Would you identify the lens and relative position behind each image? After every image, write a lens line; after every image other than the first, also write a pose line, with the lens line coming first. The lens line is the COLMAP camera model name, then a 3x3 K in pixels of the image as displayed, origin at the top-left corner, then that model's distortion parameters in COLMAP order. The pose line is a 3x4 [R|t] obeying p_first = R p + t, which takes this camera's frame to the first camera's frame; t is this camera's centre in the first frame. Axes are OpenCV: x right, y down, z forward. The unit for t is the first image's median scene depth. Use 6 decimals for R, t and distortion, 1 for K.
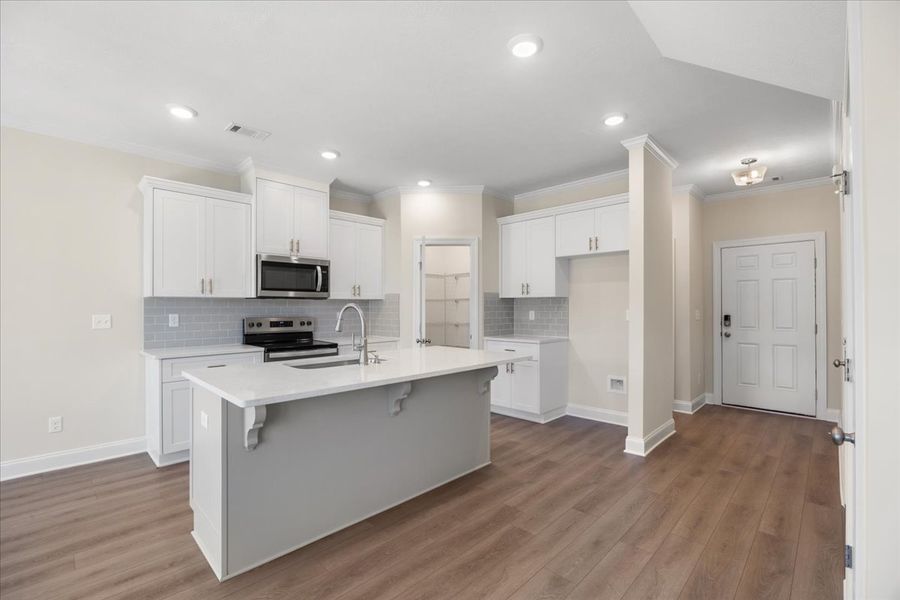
lens RADIAL K [[397.1, 0, 447.9], [0, 397.1, 305.2], [0, 0, 1]] dist [-0.000381, 0.000373]
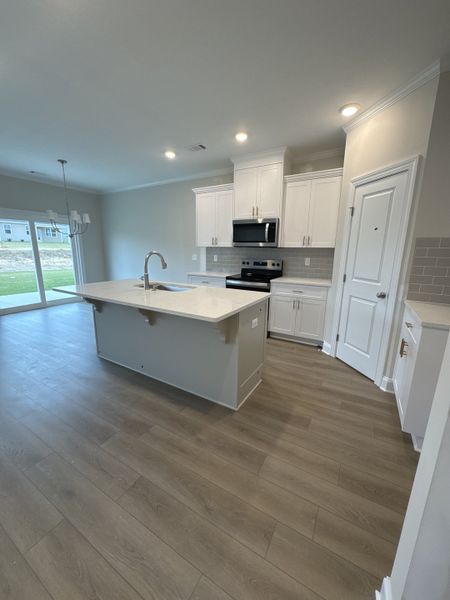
lens RADIAL K [[238.4, 0, 224.7], [0, 238.4, 299.4], [0, 0, 1]] dist [-0.006835, -0.000634]
pose [[0.248098, 0.202337, -0.947369, 0.602394], [-0.015030, 0.978630, 0.205077, -0.008368], [0.968618, -0.036640, 0.245837, 0.801198]]
